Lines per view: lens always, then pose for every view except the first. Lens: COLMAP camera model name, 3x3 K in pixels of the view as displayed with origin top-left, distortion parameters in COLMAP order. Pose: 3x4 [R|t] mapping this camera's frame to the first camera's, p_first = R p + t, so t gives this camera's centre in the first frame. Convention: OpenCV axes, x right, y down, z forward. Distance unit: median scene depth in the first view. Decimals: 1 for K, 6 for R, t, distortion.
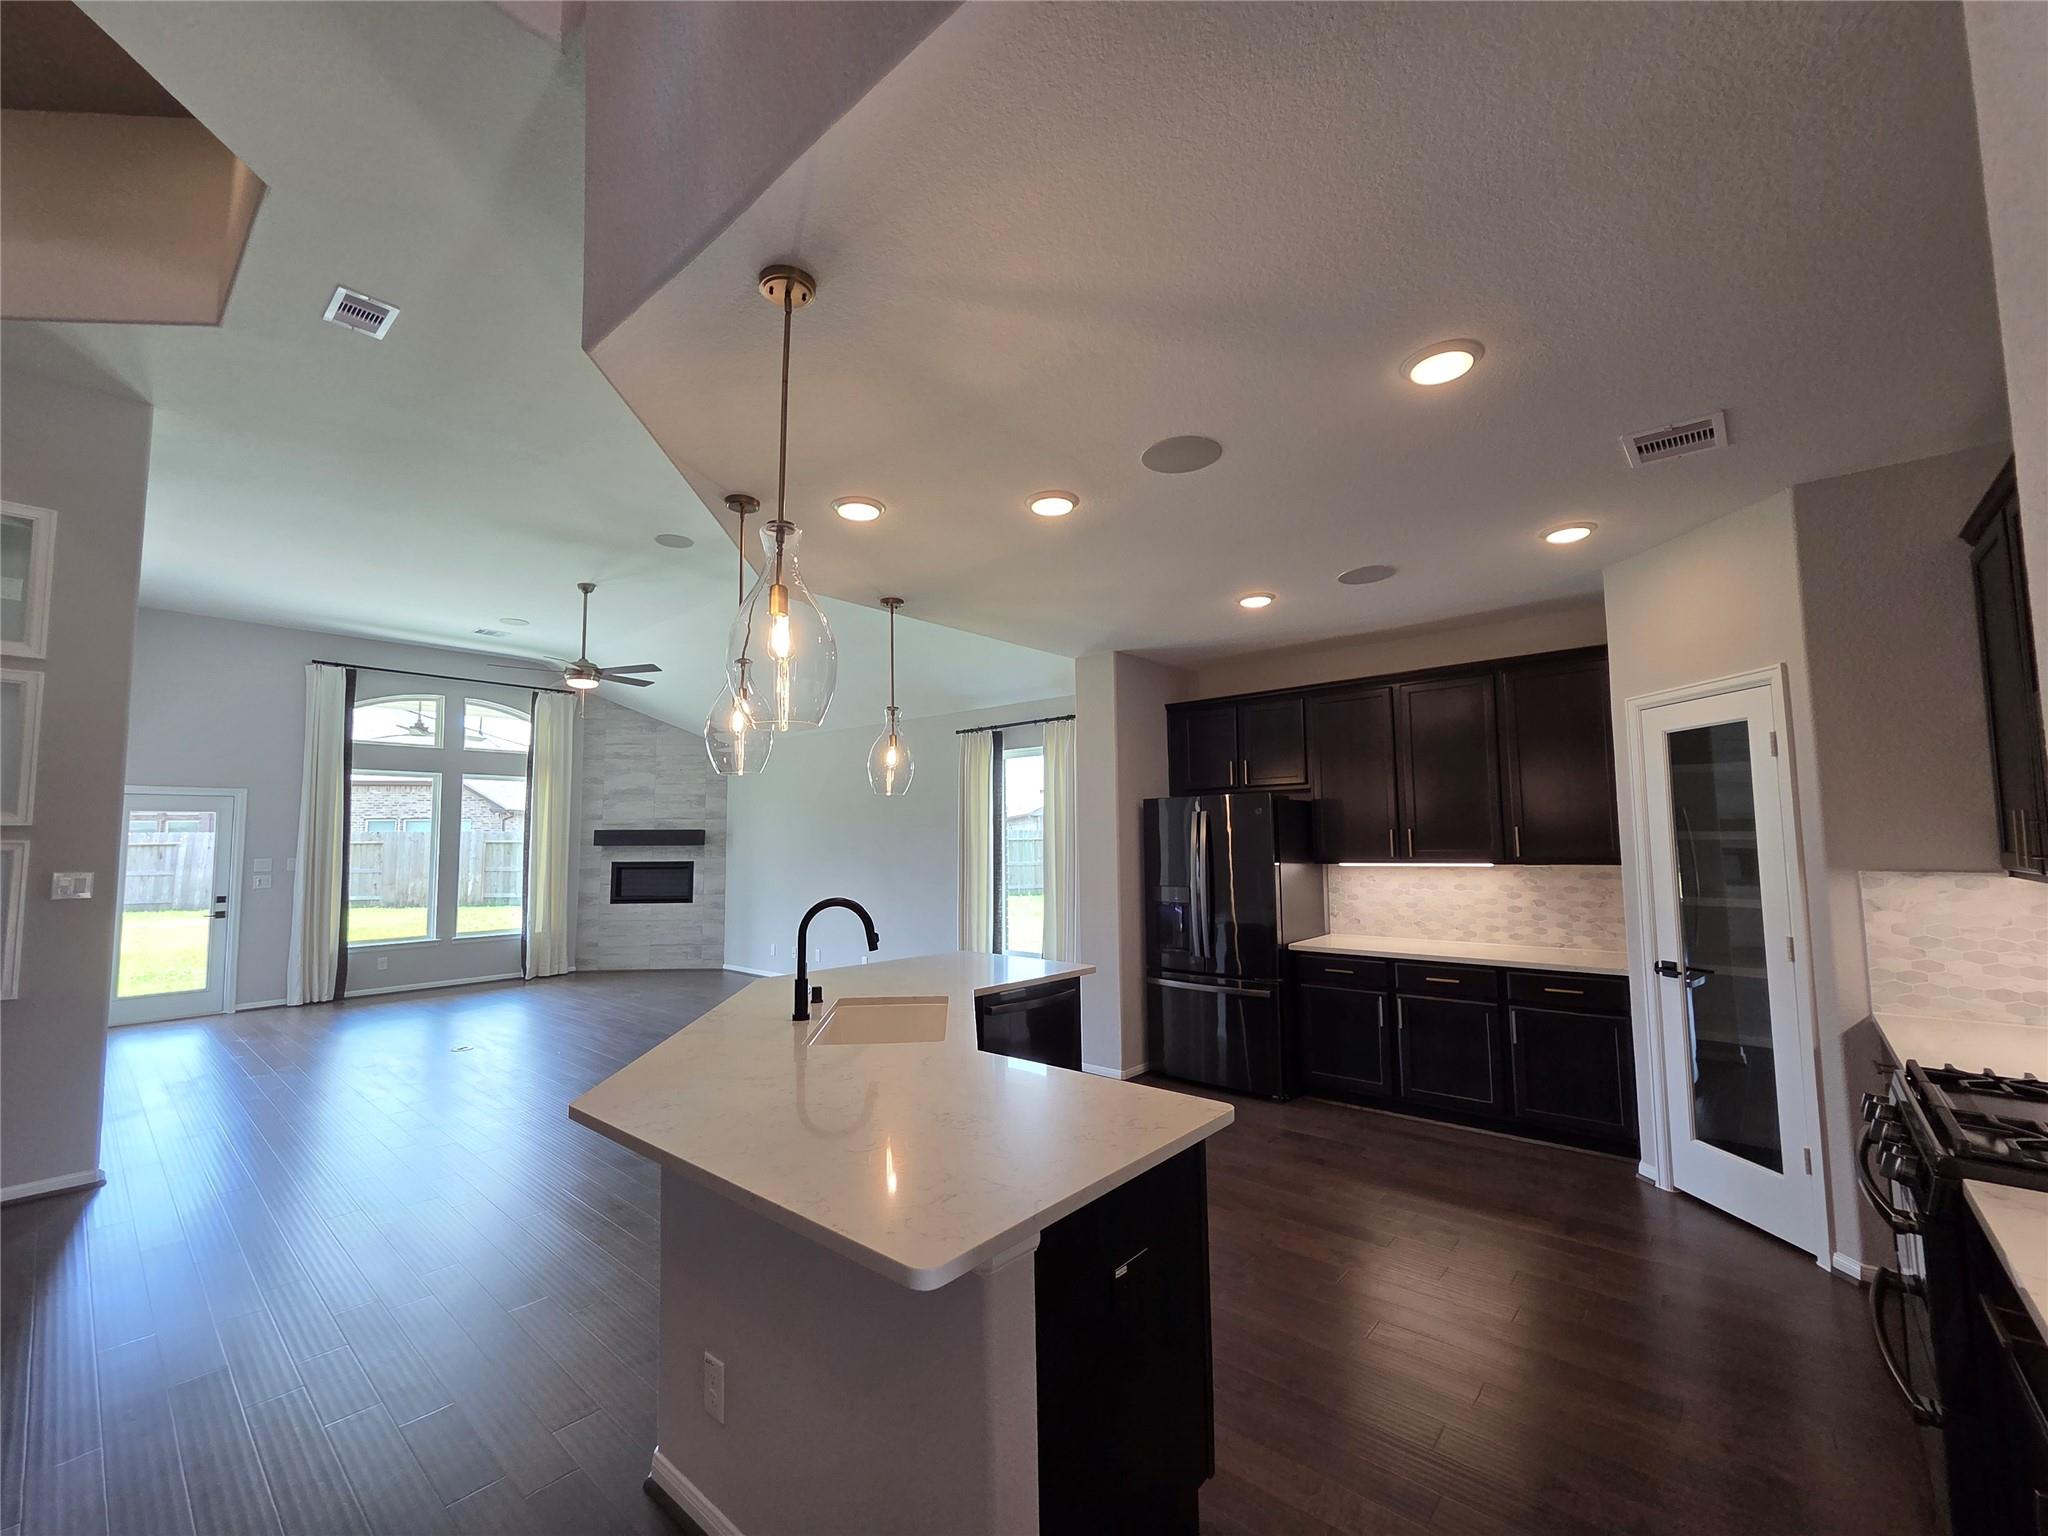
lens RADIAL K [[841.0, 0, 1023.9], [0, 841.0, 779.3], [0, 0, 1]] dist [-0.000320, 0.000396]
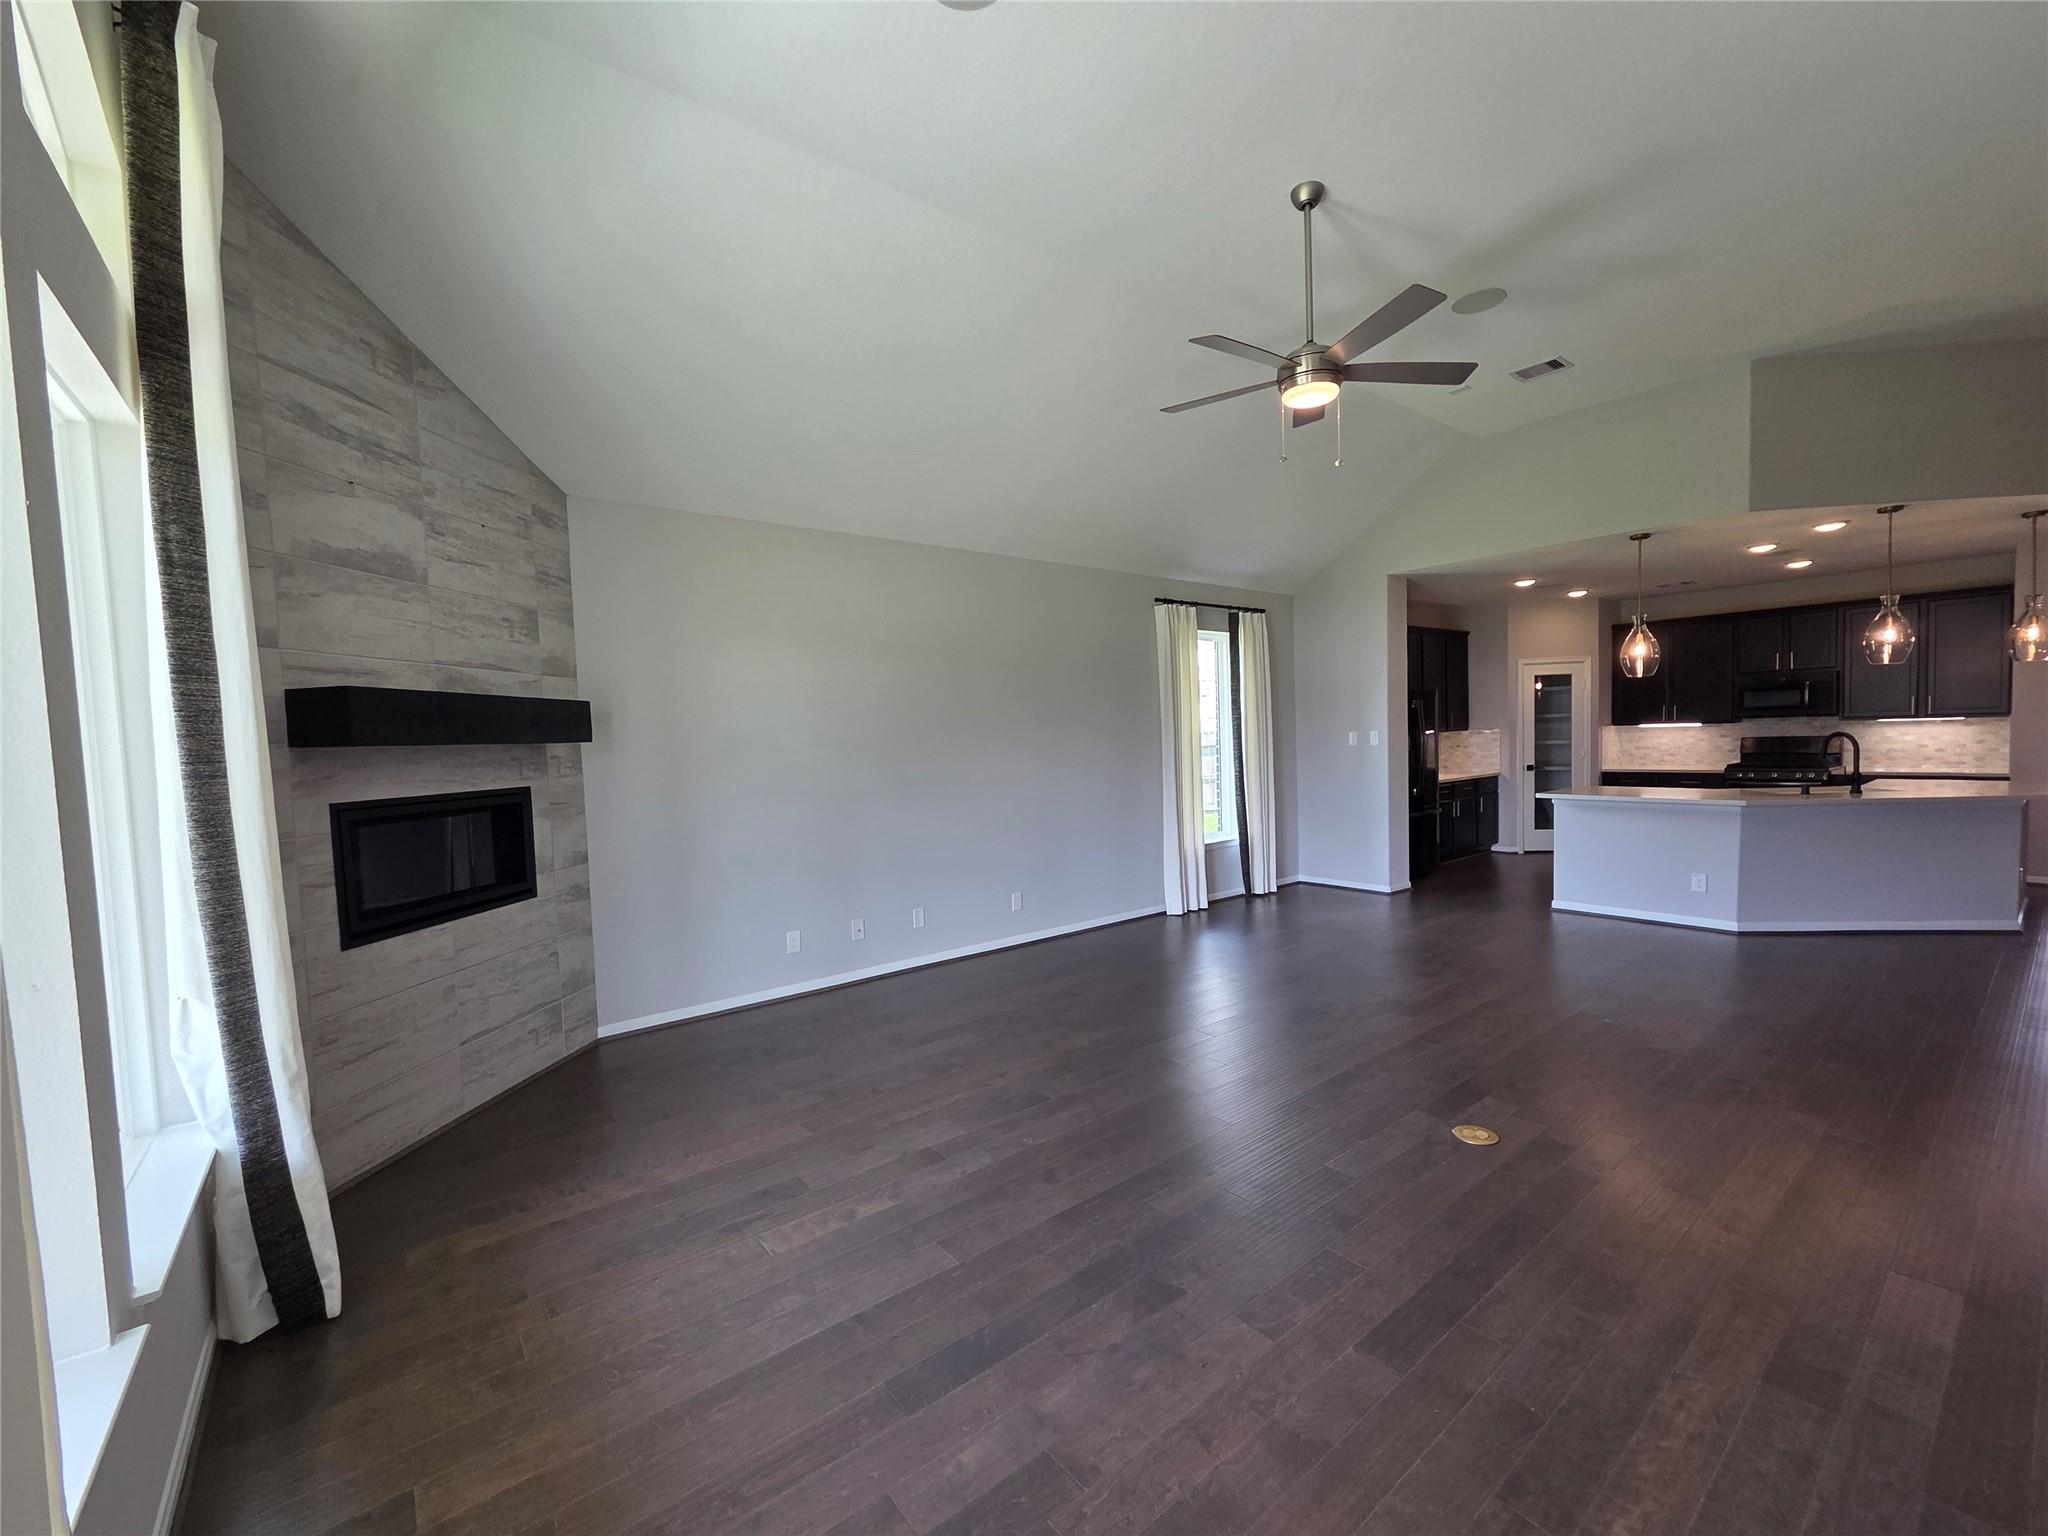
lens RADIAL K [[841.0, 0, 1023.9], [0, 841.0, 779.3], [0, 0, 1]] dist [-0.000320, 0.000396]
pose [[0.186088, -0.048780, 0.981322, -0.936995], [-0.043989, 0.997352, 0.057918, 0.082671], [-0.981548, -0.053945, 0.183449, 0.939412]]
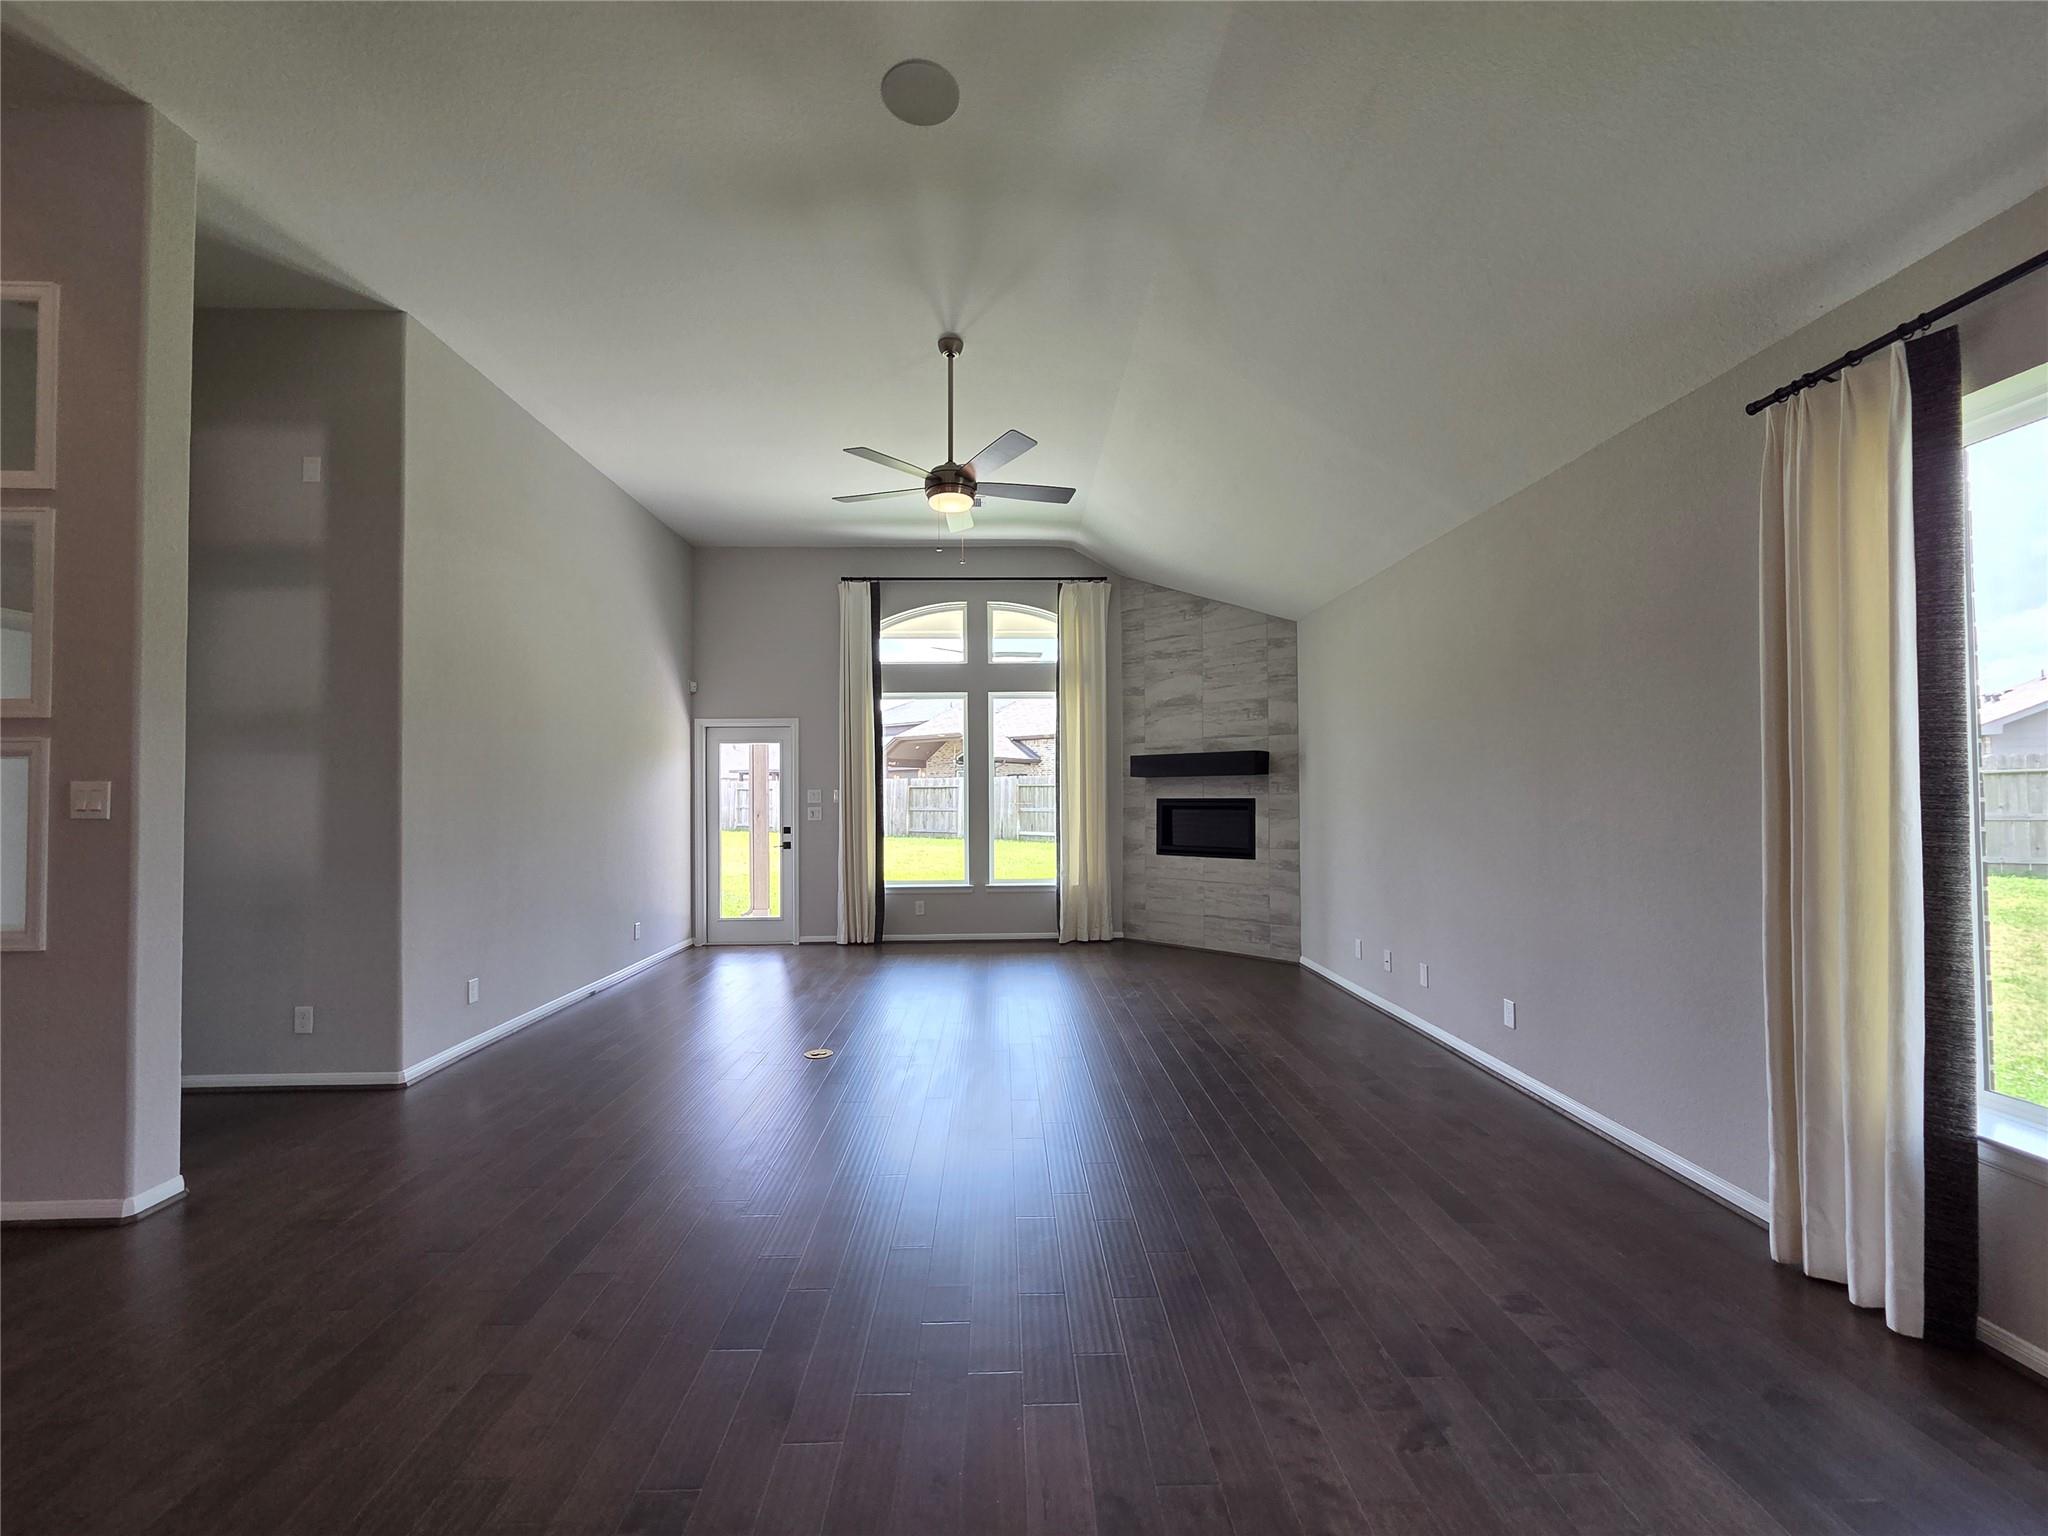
lens RADIAL K [[841.0, 0, 1023.9], [0, 841.0, 779.3], [0, 0, 1]] dist [-0.000320, 0.000396]
pose [[0.679597, -0.010378, -0.733513, -0.030956], [0.055637, 0.997749, 0.037431, 0.061052], [0.731473, -0.066248, 0.678644, 0.533479]]
